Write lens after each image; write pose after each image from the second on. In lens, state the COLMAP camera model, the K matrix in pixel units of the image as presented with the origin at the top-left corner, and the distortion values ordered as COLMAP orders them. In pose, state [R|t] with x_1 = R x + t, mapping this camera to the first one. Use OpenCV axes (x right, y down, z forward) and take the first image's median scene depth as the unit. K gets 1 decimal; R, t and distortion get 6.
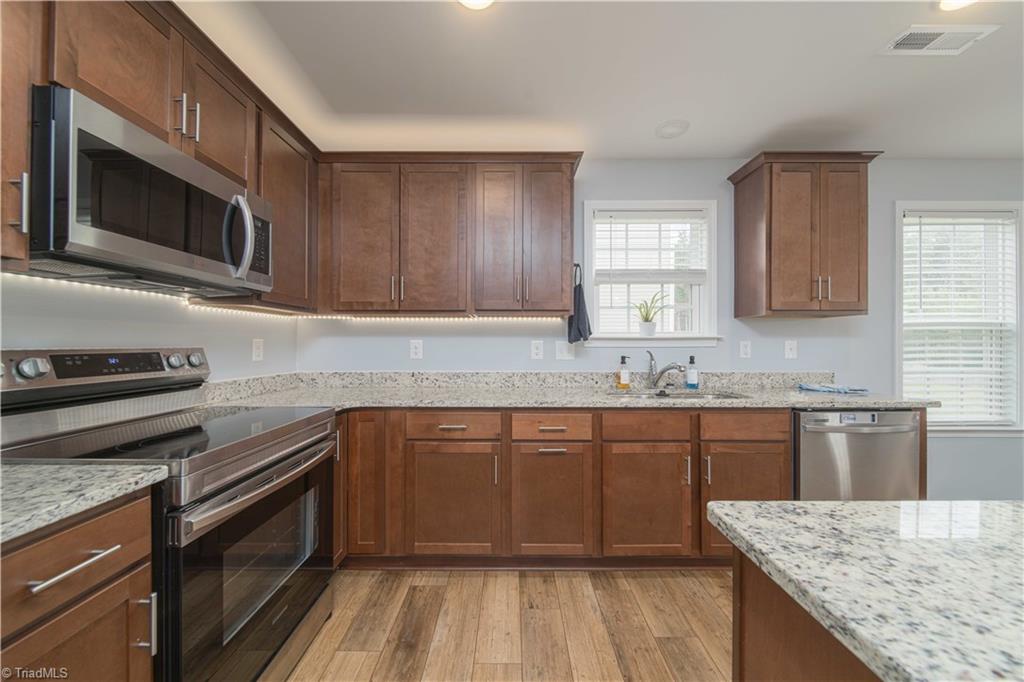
lens RADIAL K [[365.8, 0, 506.6], [0, 365.8, 339.8], [0, 0, 1]] dist [-0.000275, -0.000086]
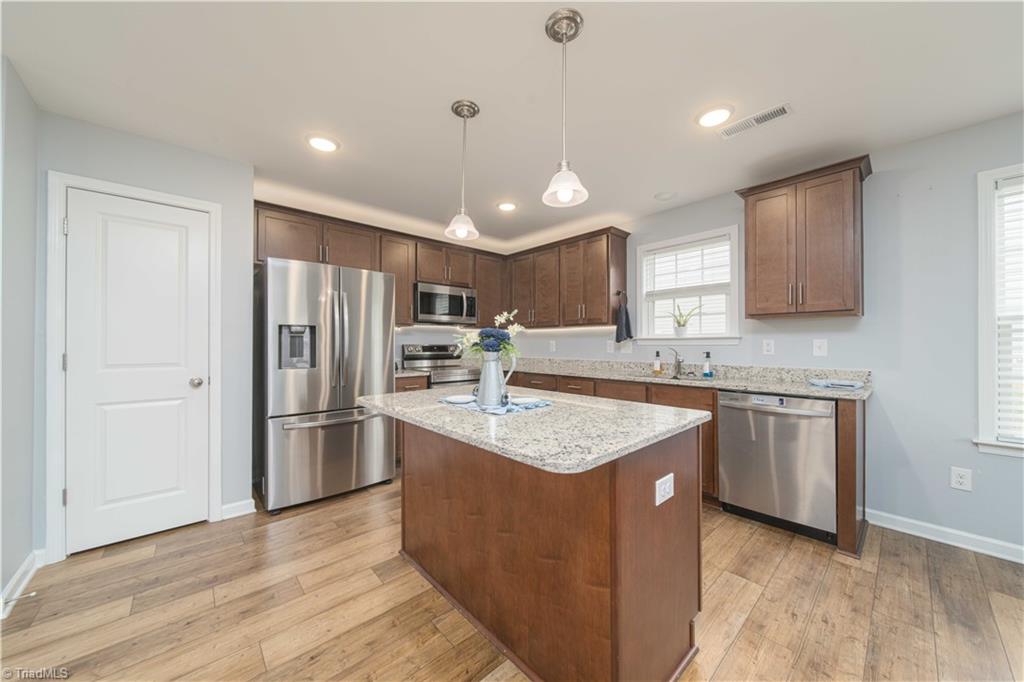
lens RADIAL K [[365.8, 0, 506.6], [0, 365.8, 339.8], [0, 0, 1]] dist [-0.000275, -0.000086]
pose [[0.663212, -0.009512, -0.748371, 0.998923], [0.007998, 0.999952, -0.005622, 0.002609], [0.748389, -0.002257, 0.663257, -0.397287]]
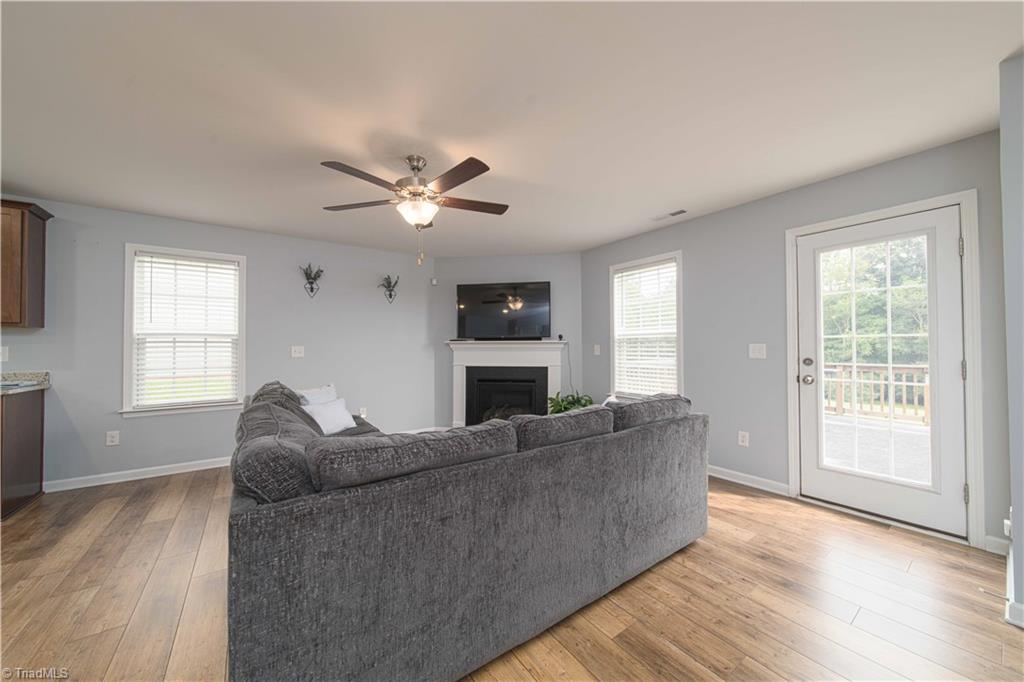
lens RADIAL K [[365.8, 0, 506.6], [0, 365.8, 339.8], [0, 0, 1]] dist [-0.000275, -0.000086]
pose [[0.825999, 0.003156, 0.563663, 1.491309], [0.004338, 0.999919, -0.011956, 0.000935], [-0.563655, 0.012321, 0.825918, -0.920759]]
